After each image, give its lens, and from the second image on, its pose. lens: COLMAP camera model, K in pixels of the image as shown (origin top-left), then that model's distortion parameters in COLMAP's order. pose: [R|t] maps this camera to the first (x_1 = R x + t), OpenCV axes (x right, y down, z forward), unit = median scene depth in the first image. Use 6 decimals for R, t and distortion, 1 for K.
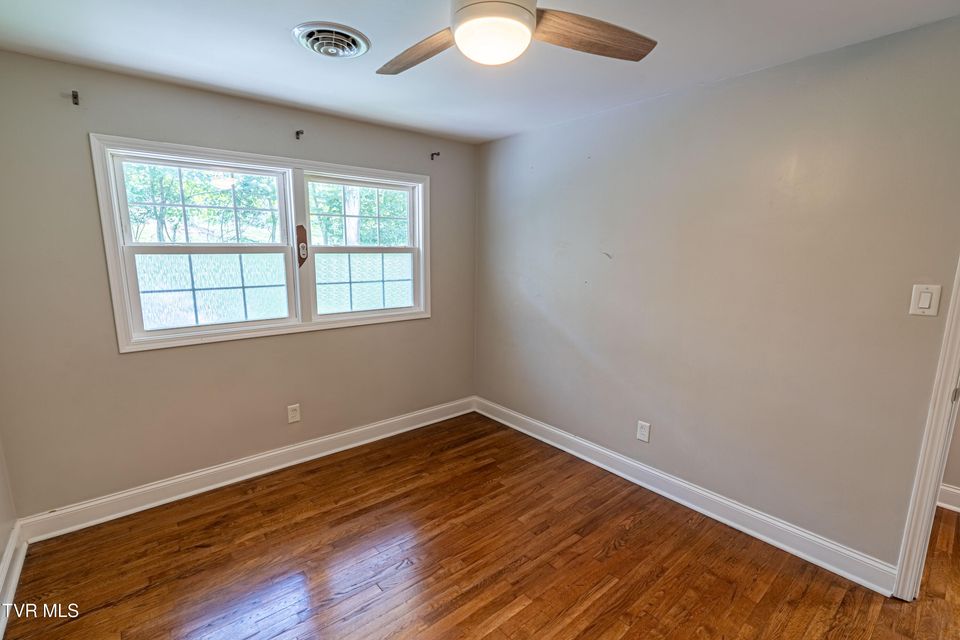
lens RADIAL K [[435.4, 0, 475.2], [0, 435.4, 325.6], [0, 0, 1]] dist [-0.003762, 0.000024]
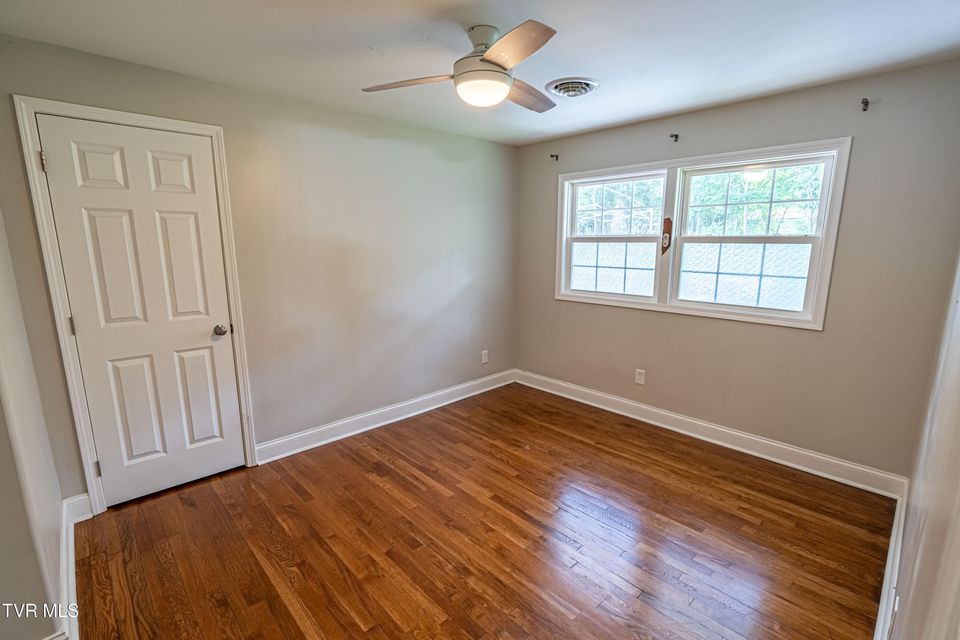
lens RADIAL K [[435.4, 0, 475.2], [0, 435.4, 325.6], [0, 0, 1]] dist [-0.003762, 0.000024]
pose [[0.066650, 0.191193, -0.979287, 0.730143], [-0.170394, 0.969233, 0.177633, -0.073236], [0.983119, 0.155025, 0.097178, 0.435004]]
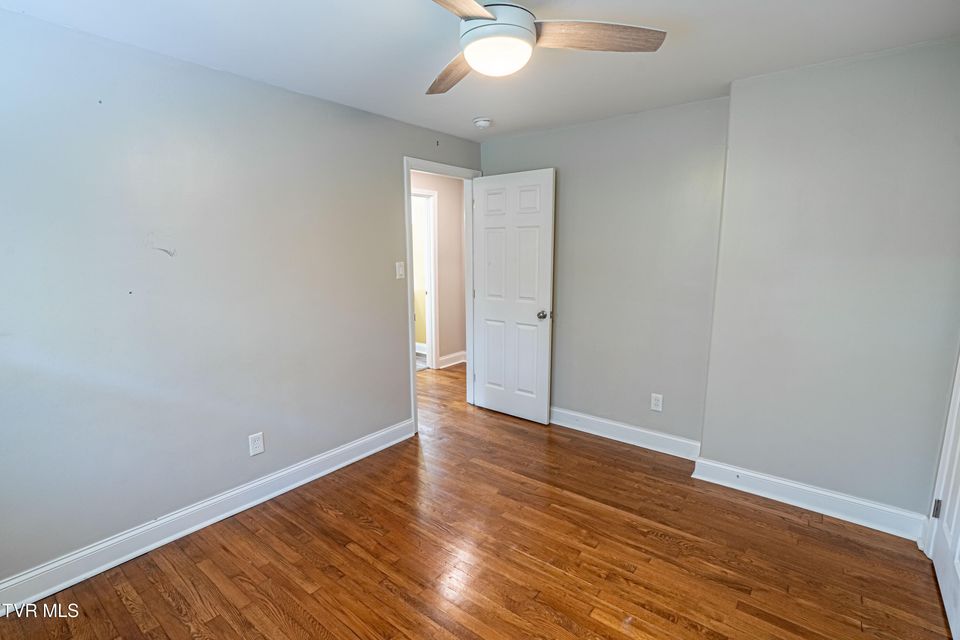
lens RADIAL K [[464.3, 0, 467.8], [0, 464.3, 321.2], [0, 0, 1]] dist [-0.000728, 0.000095]
pose [[-0.197612, -0.163221, 0.966596, -0.570440], [0.170917, 0.965200, 0.197927, -0.115556], [-0.965265, 0.204321, -0.162837, 0.648361]]
